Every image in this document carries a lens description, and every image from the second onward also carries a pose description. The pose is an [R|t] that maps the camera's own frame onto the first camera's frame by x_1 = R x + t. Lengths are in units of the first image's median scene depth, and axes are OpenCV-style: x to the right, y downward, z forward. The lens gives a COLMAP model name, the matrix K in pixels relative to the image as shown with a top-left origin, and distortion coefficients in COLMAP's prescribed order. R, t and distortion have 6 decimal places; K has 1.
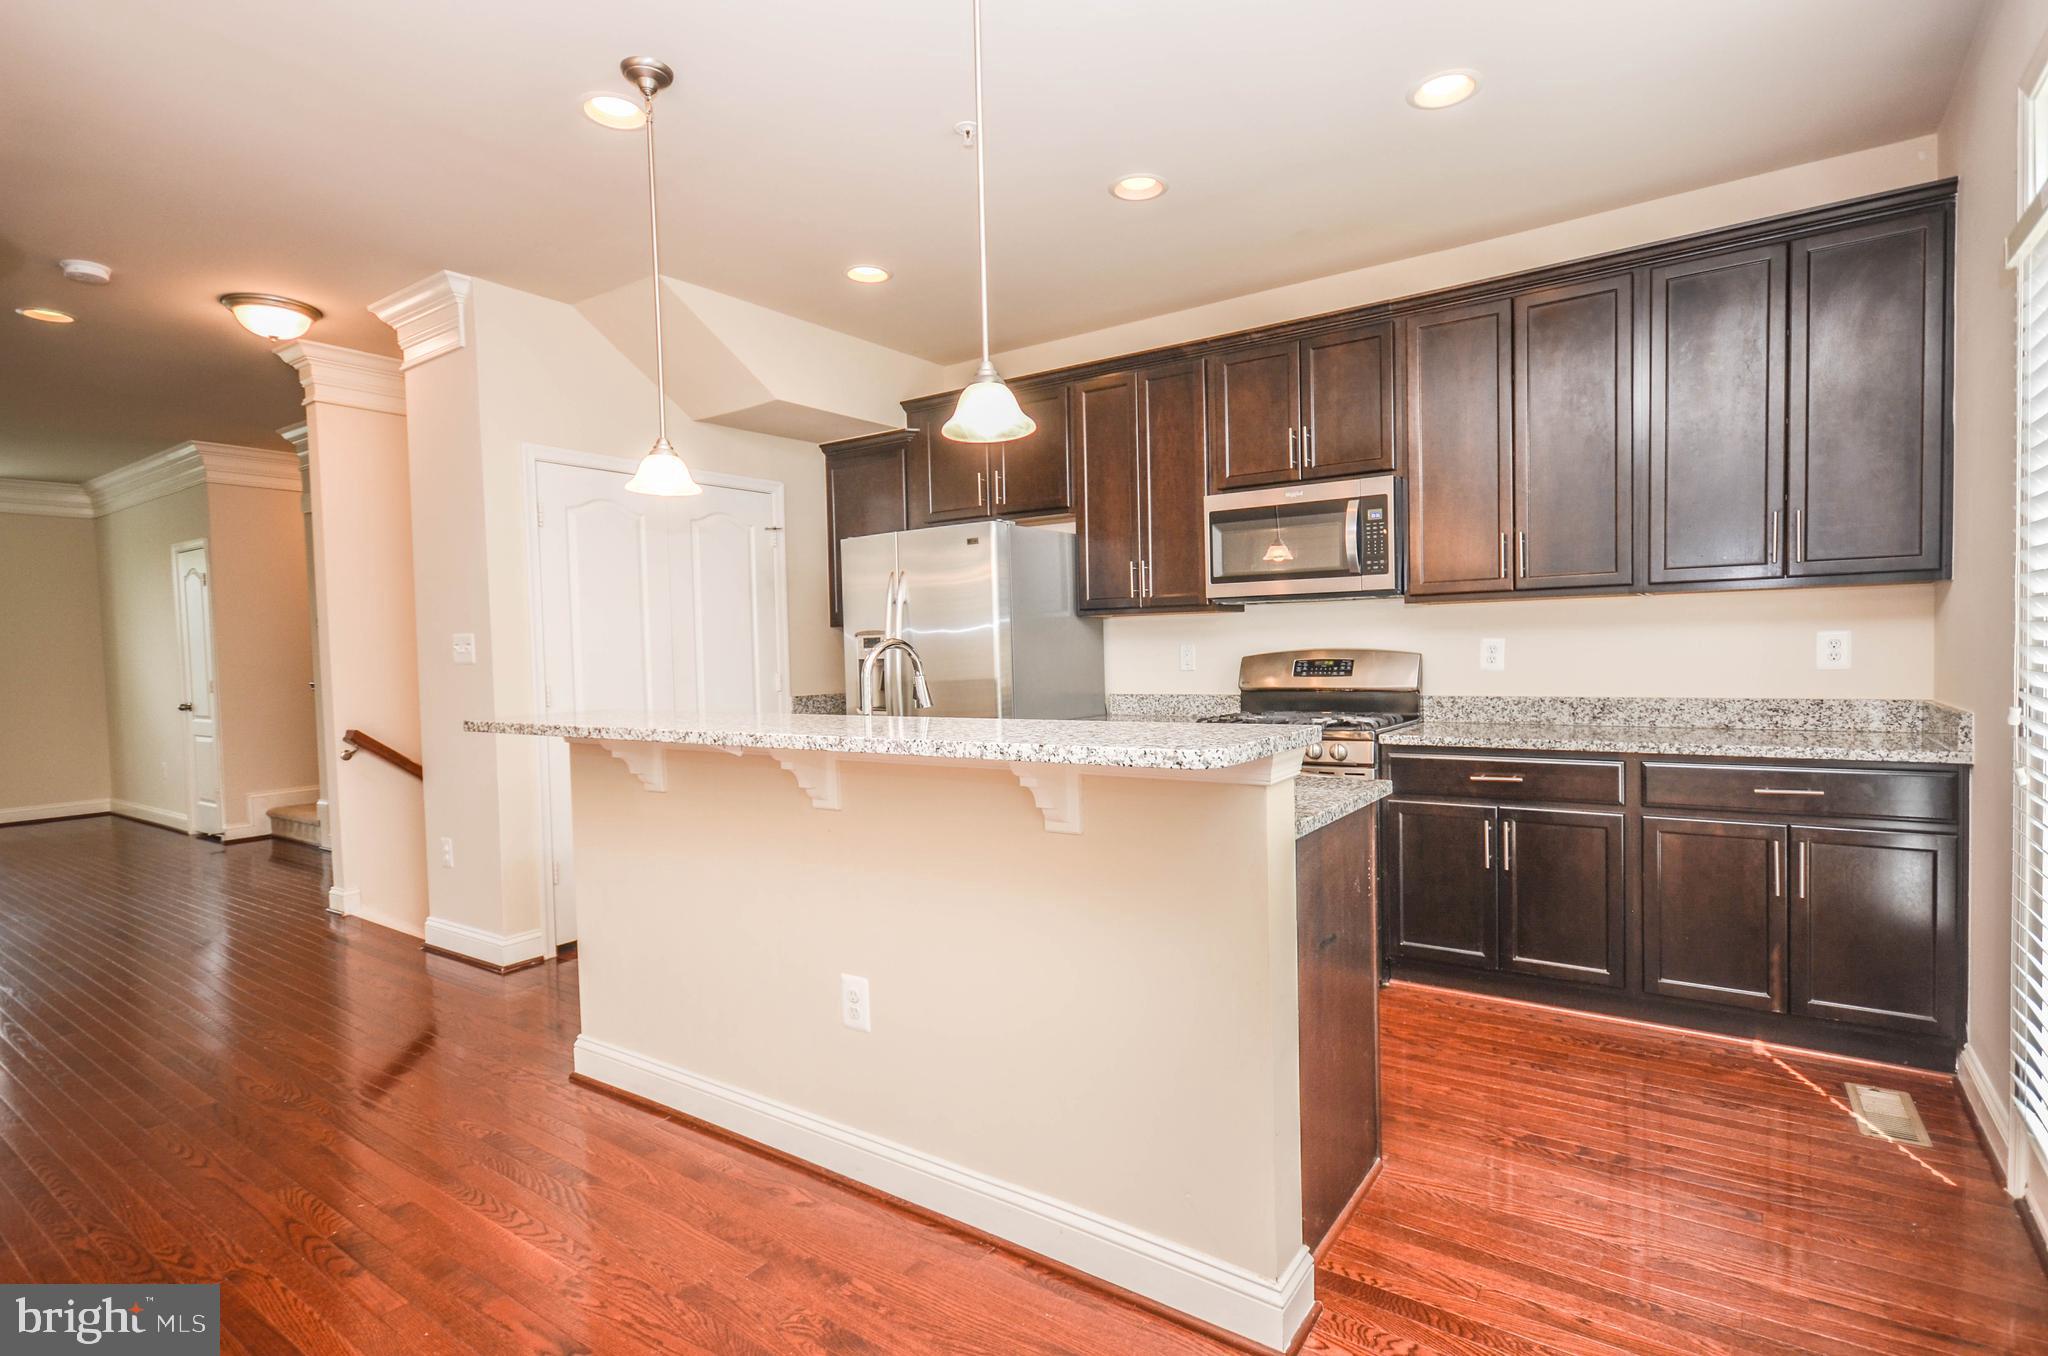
lens RADIAL K [[999.4, 0, 1044.6], [0, 999.4, 683.0], [0, 0, 1]] dist [0.008818, -0.002303]
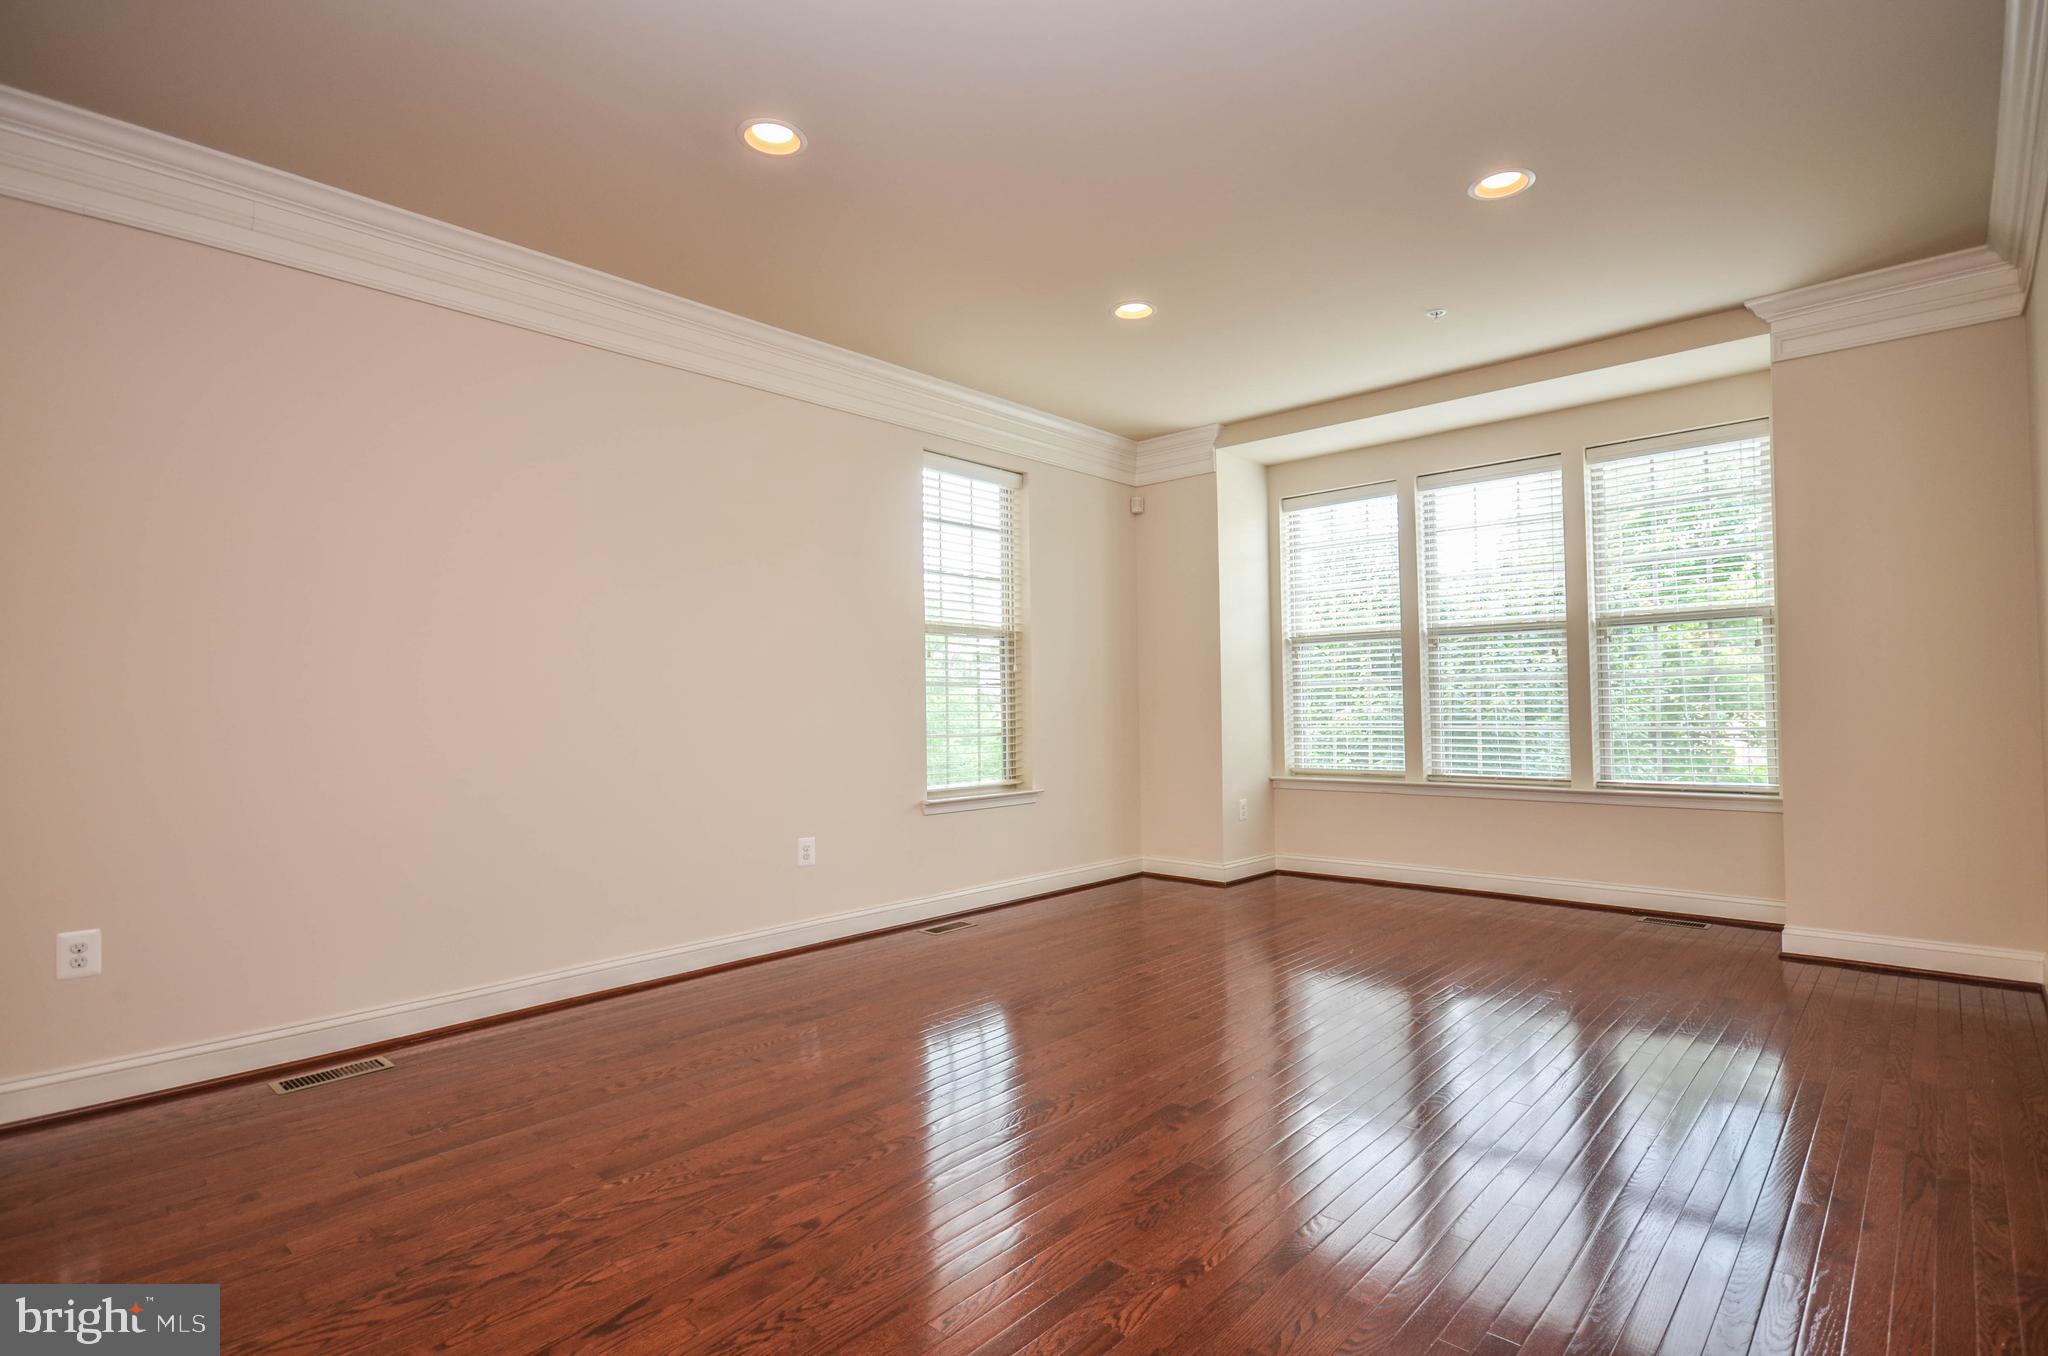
lens RADIAL K [[999.4, 0, 1037.2], [0, 999.4, 682.1], [0, 0, 1]] dist [0.008818, -0.002303]
pose [[-0.123187, -0.001313, -0.992383, -1.037327], [-0.017338, 0.999849, 0.000829, 0.012106], [0.992232, 0.017309, -0.123191, 1.429226]]
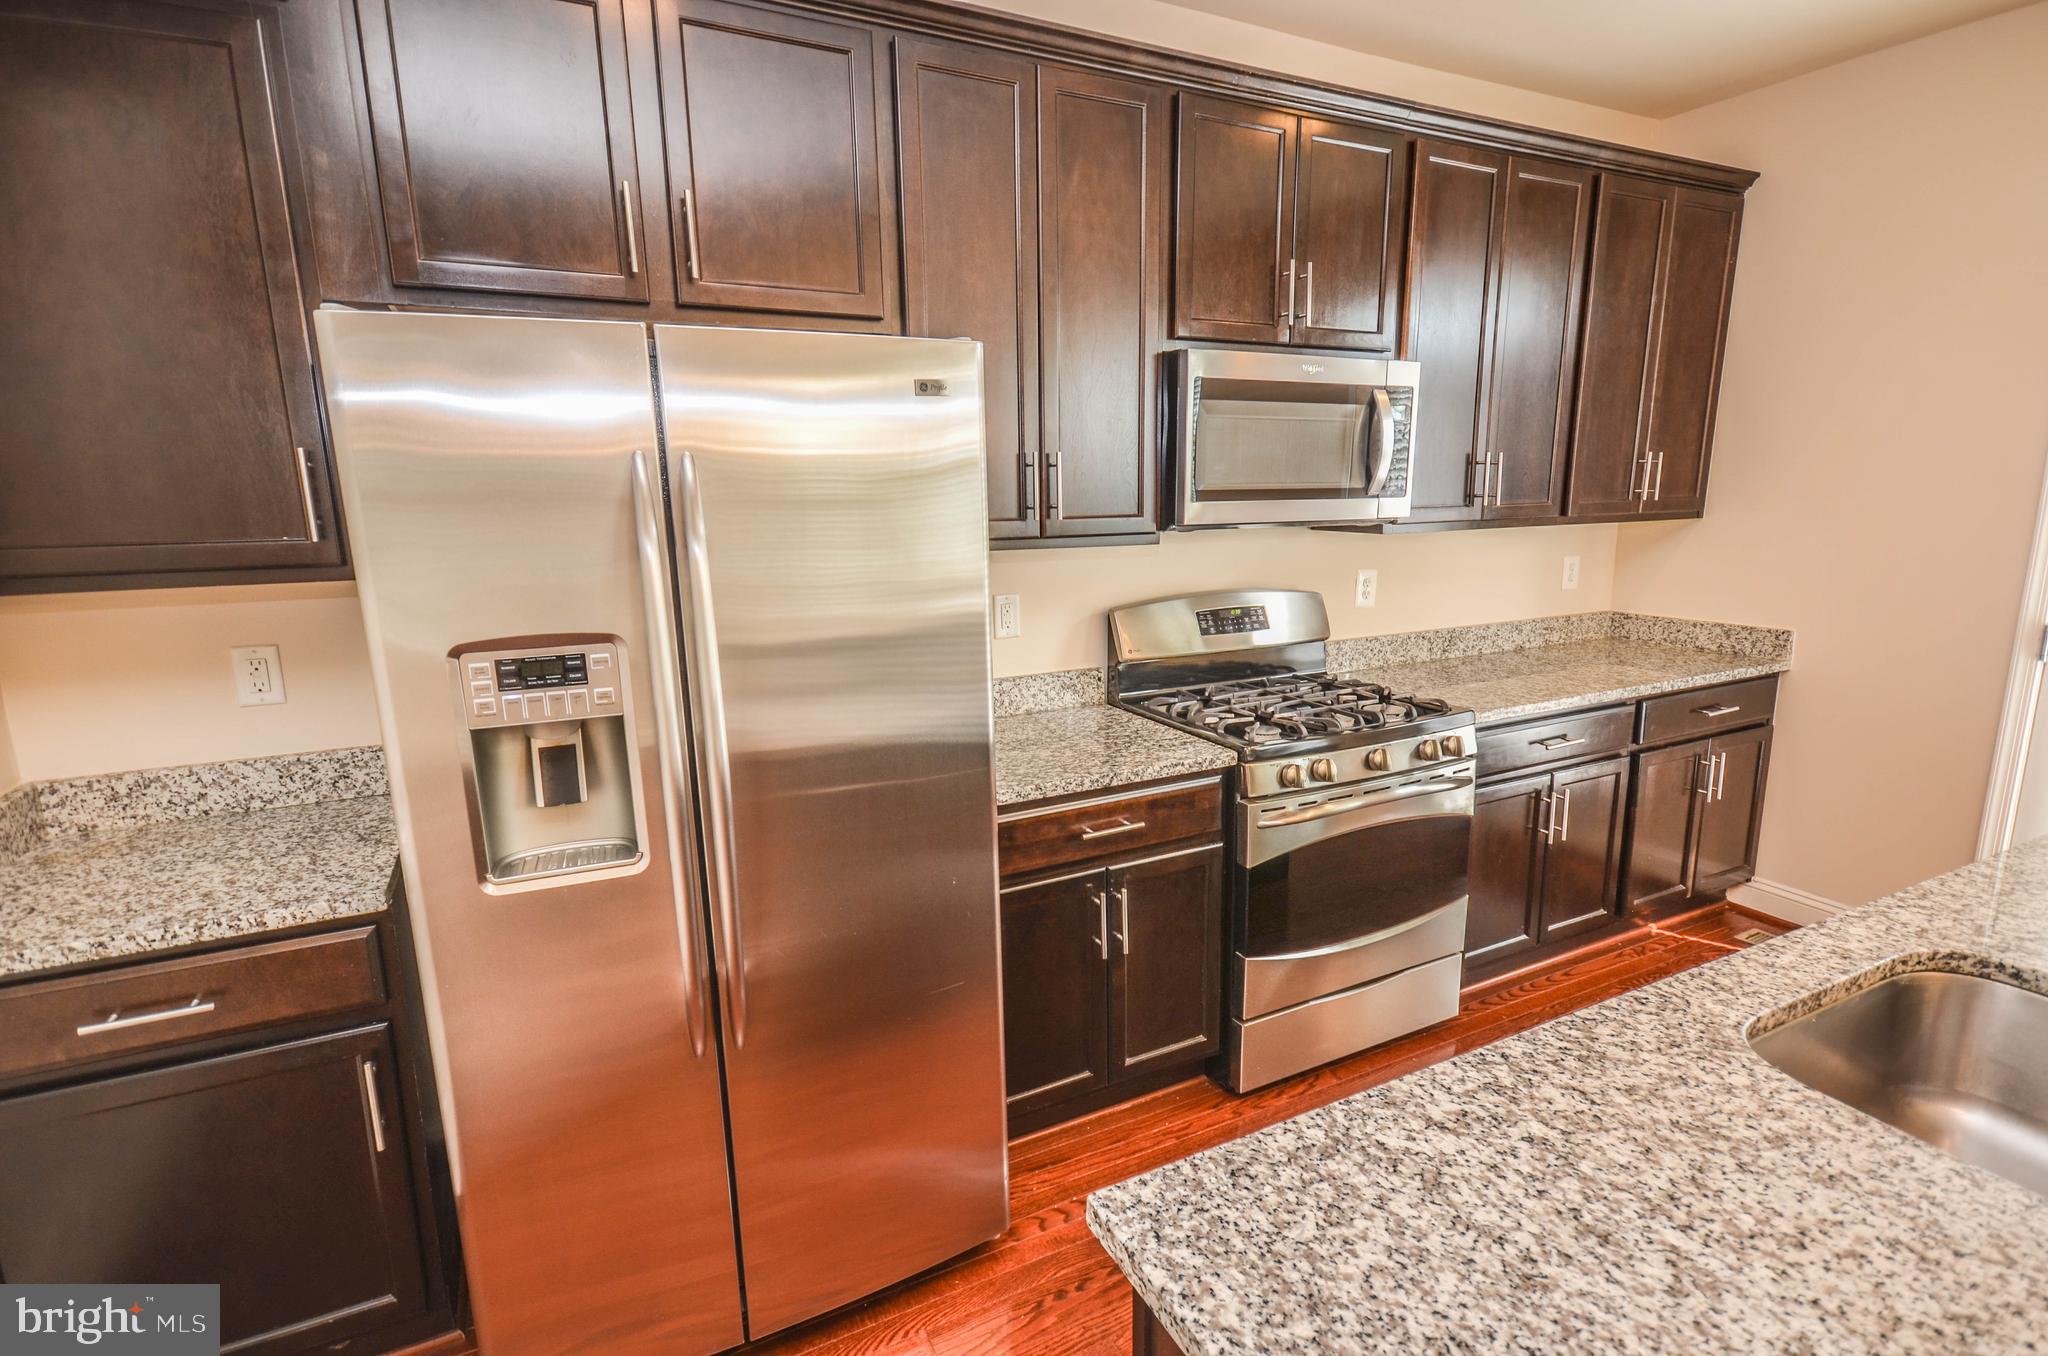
lens RADIAL K [[999.4, 0, 1051.4], [0, 999.4, 679.8], [0, 0, 1]] dist [0.008818, -0.002303]
pose [[0.472827, -0.156832, 0.867086, -0.429321], [0.033586, 0.986526, 0.160121, -0.096590], [-0.880515, -0.046588, 0.471723, 0.821550]]
